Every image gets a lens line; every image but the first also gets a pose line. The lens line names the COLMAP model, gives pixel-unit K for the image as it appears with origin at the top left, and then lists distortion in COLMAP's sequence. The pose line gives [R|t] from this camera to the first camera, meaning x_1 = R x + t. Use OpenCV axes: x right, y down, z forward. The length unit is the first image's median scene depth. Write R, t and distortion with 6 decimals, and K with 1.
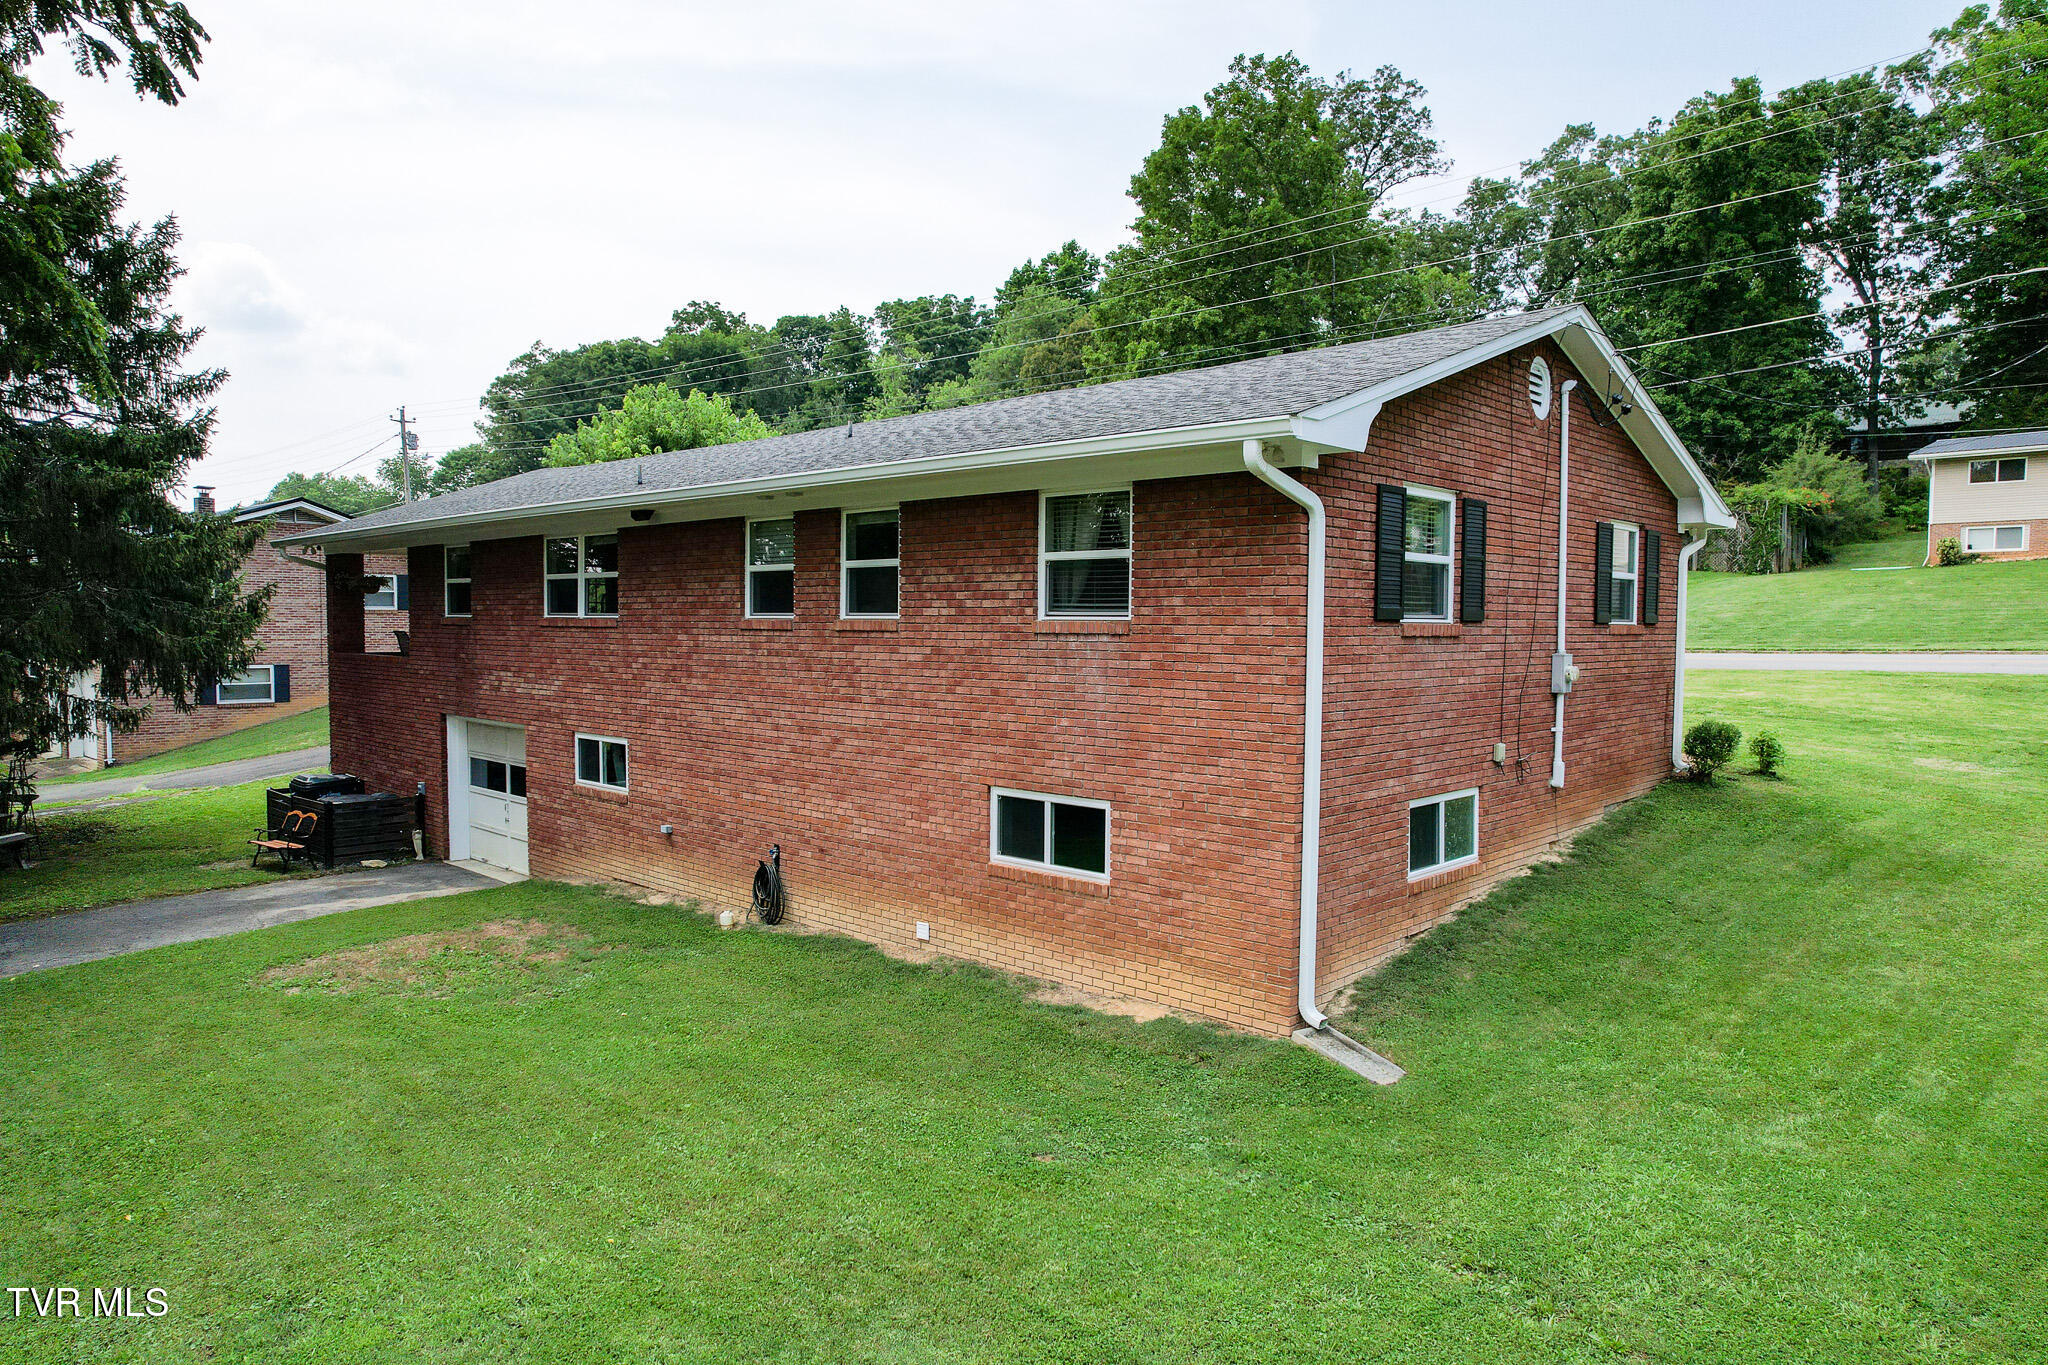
lens RADIAL K [[1314.5, 0, 1038.1], [0, 1314.5, 702.5], [0, 0, 1]] dist [-0.077700, 0.068852]
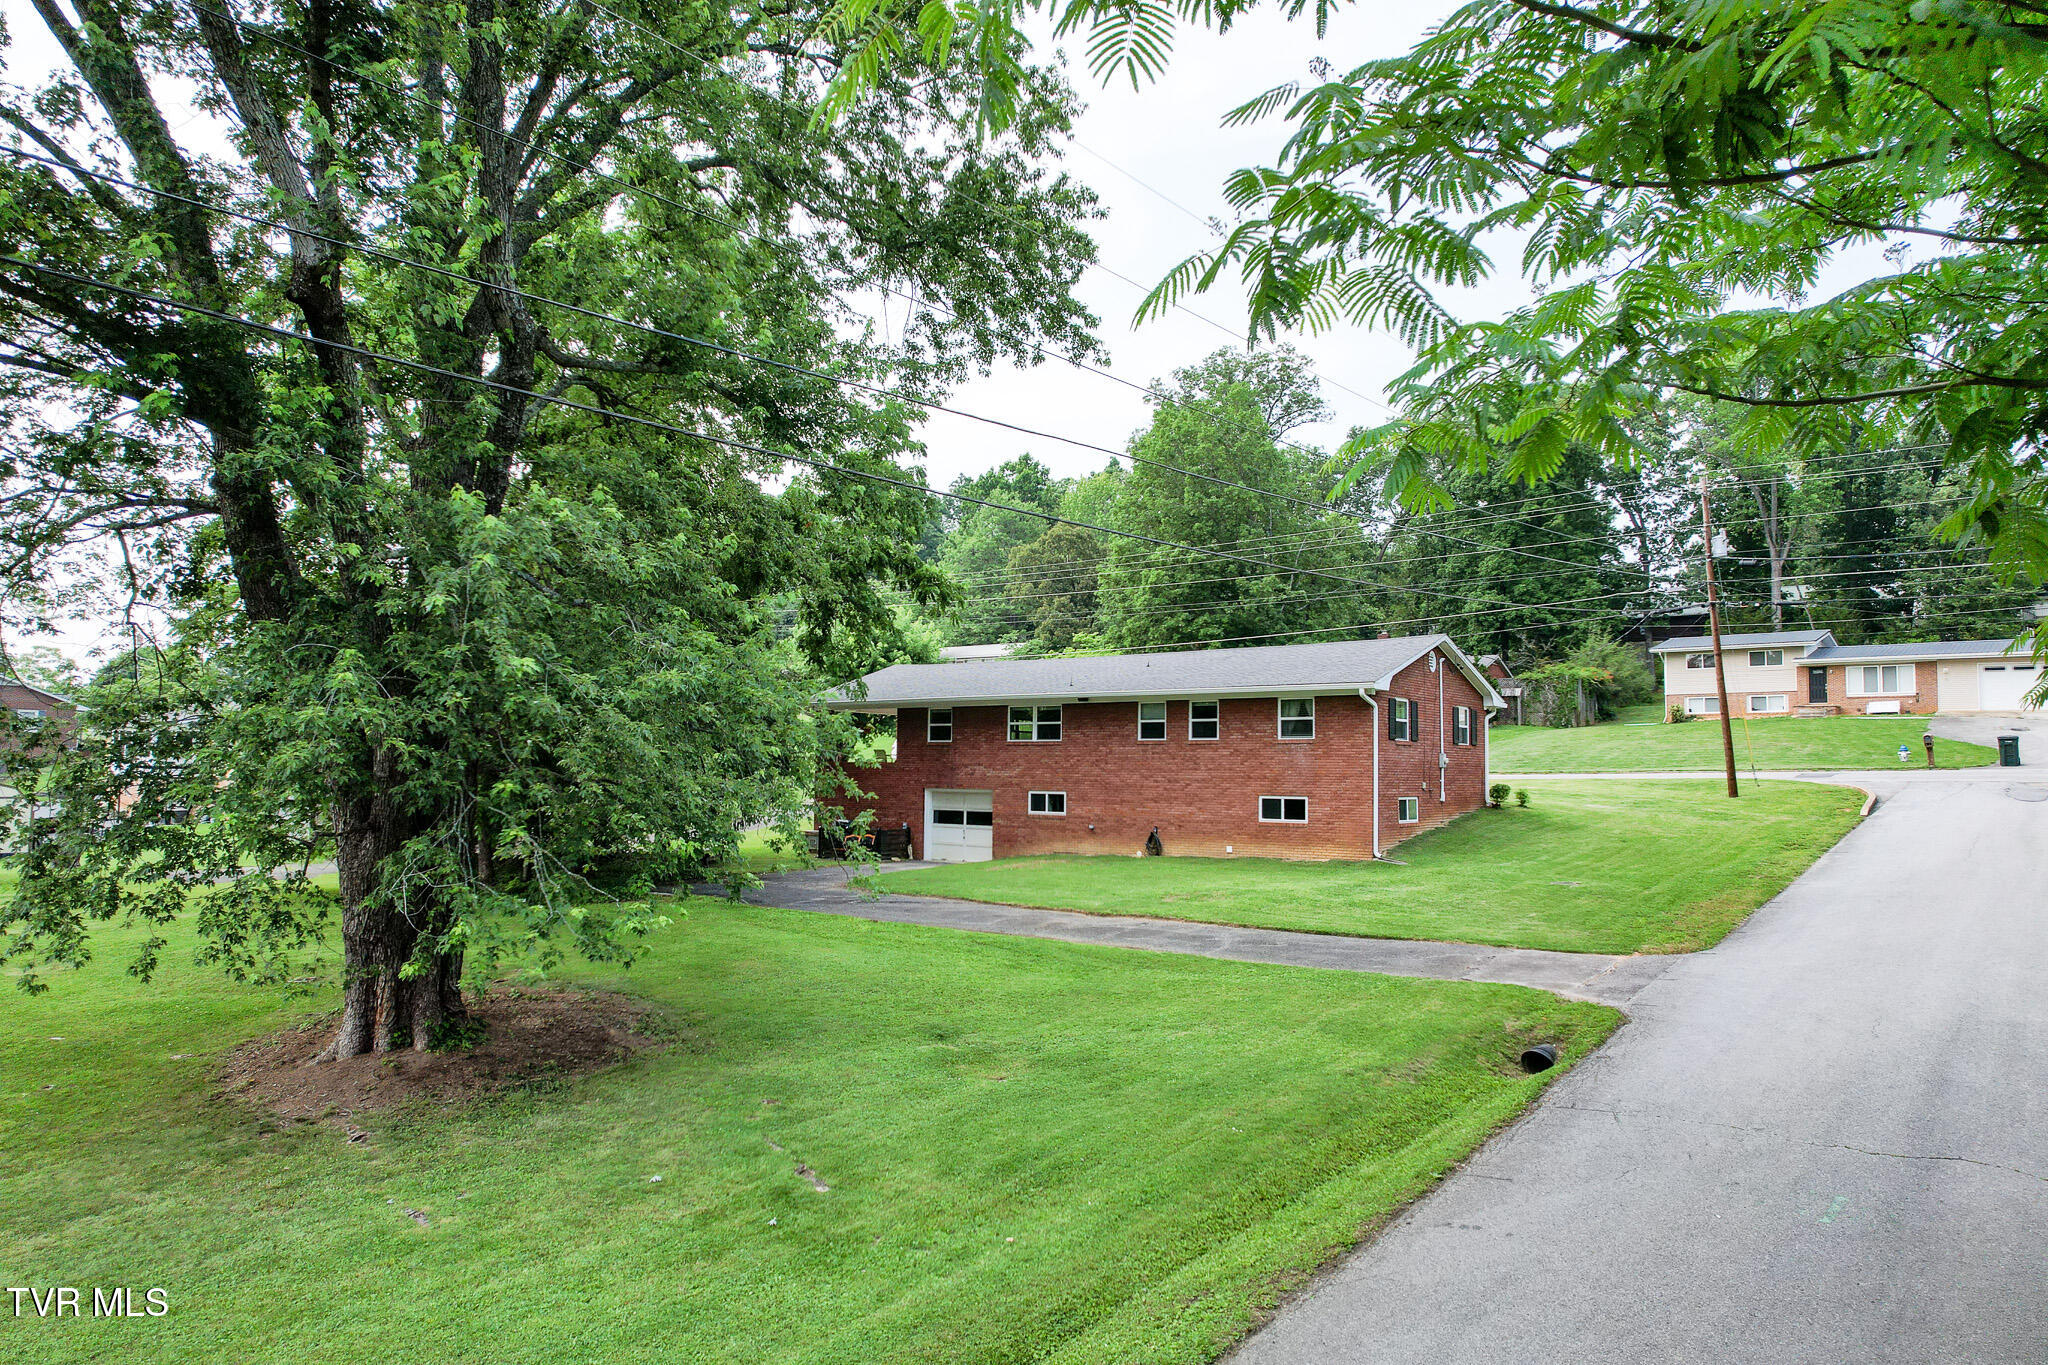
lens RADIAL K [[1314.5, 0, 1038.1], [0, 1314.5, 702.5], [0, 0, 1]] dist [-0.077700, 0.068852]
pose [[0.995104, 0.010195, 0.098304, -0.792310], [0.001231, 0.993310, -0.115471, 0.188392], [-0.098824, 0.115026, 0.988435, -1.822847]]
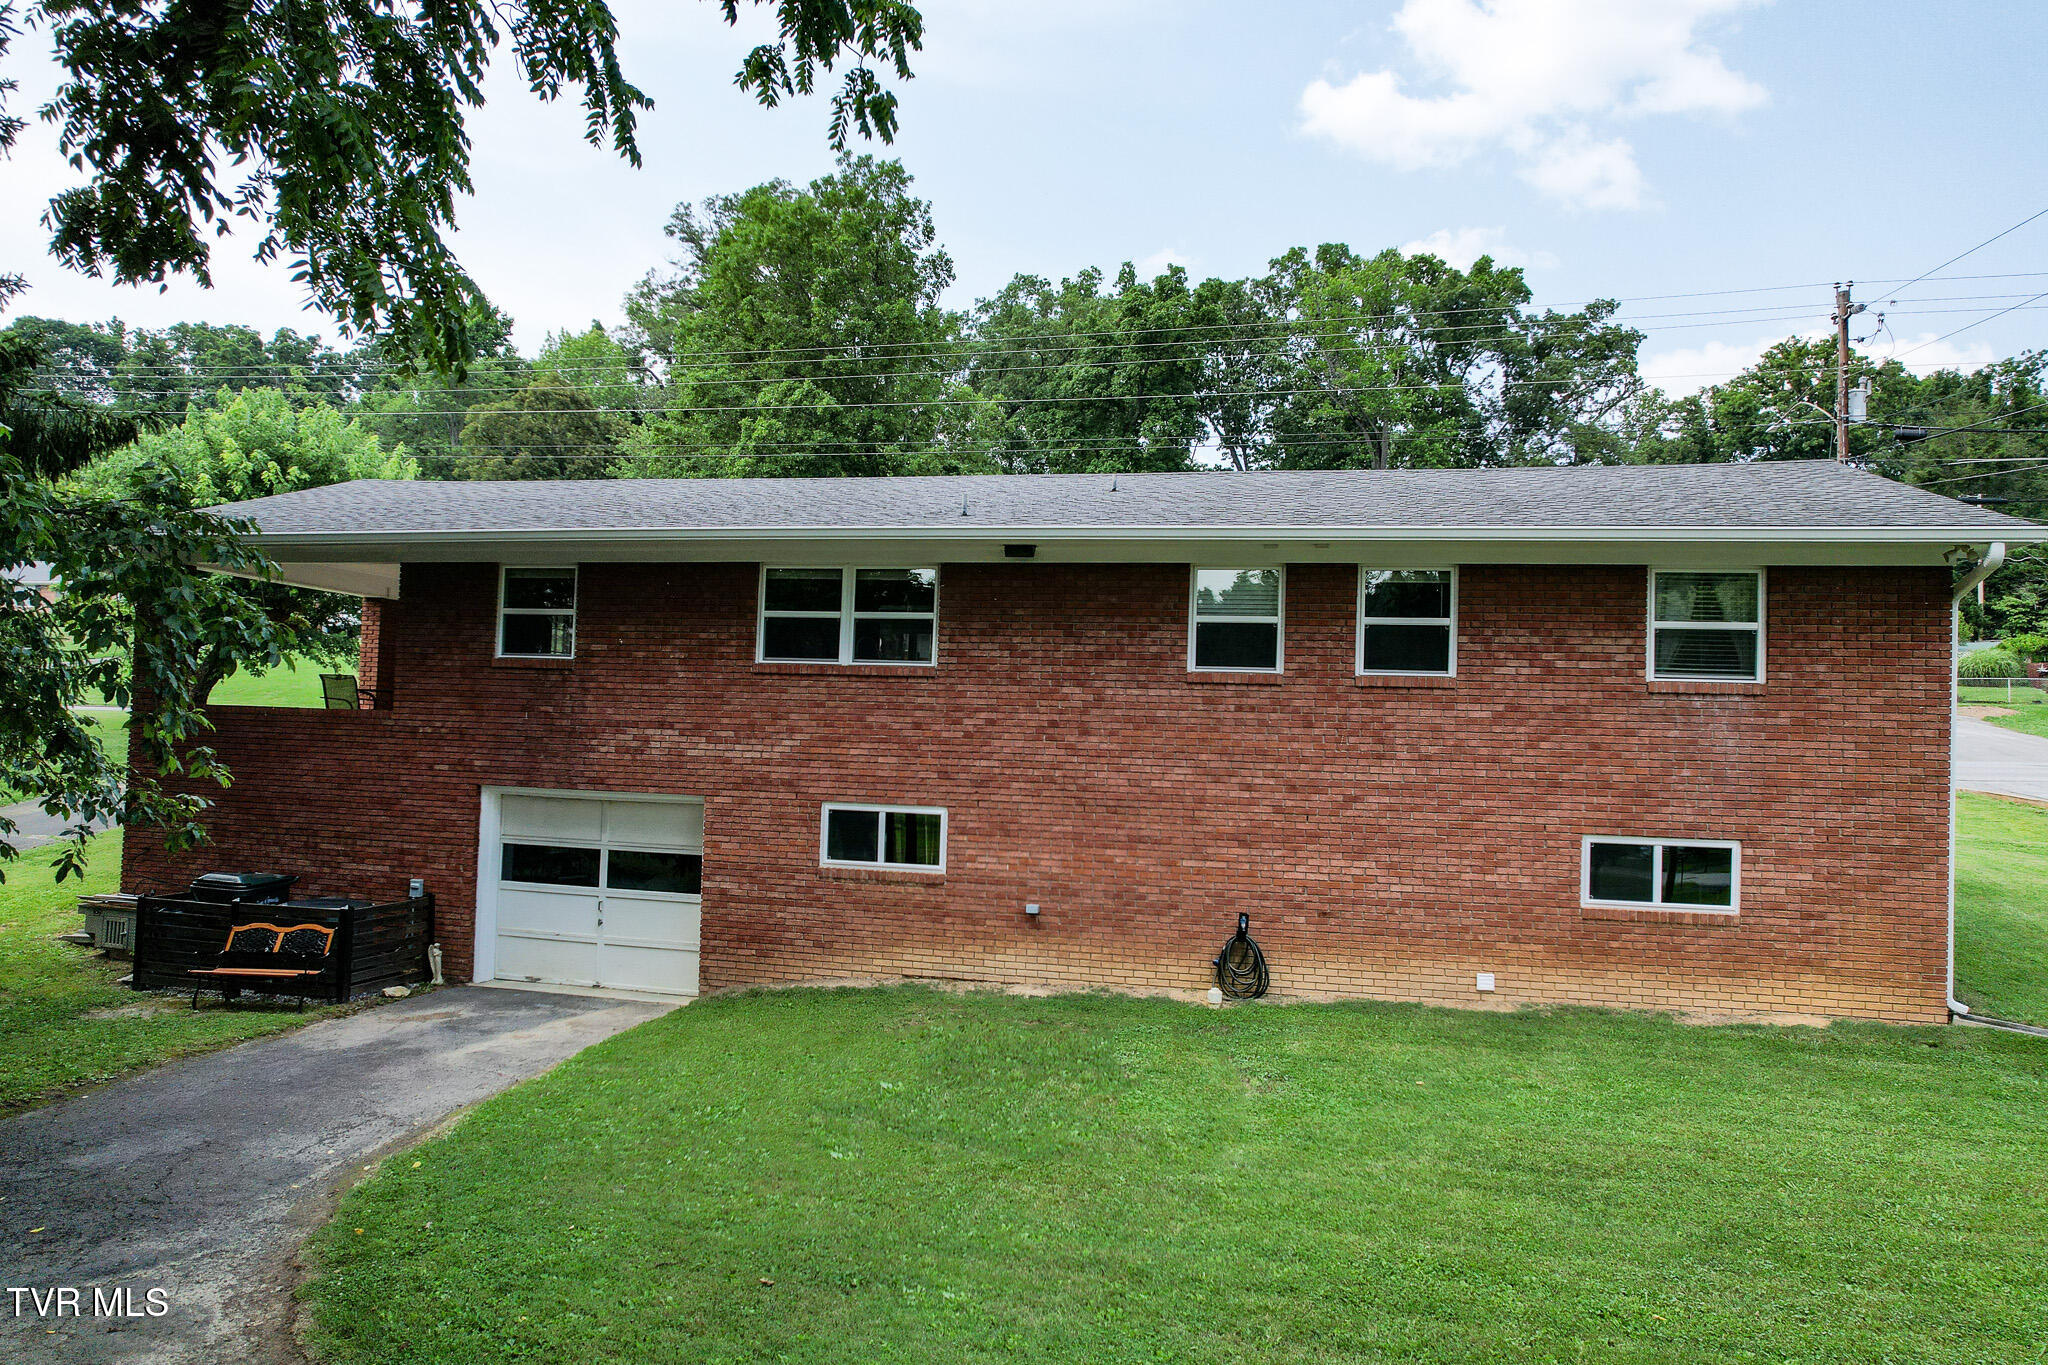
lens RADIAL K [[1314.5, 0, 1038.1], [0, 1314.5, 702.5], [0, 0, 1]] dist [-0.077700, 0.068852]
pose [[0.858961, 0.034159, 0.510901, -0.926129], [0.006006, 0.997032, -0.076759, 0.033527], [-0.512007, 0.069002, 0.856206, 0.301163]]
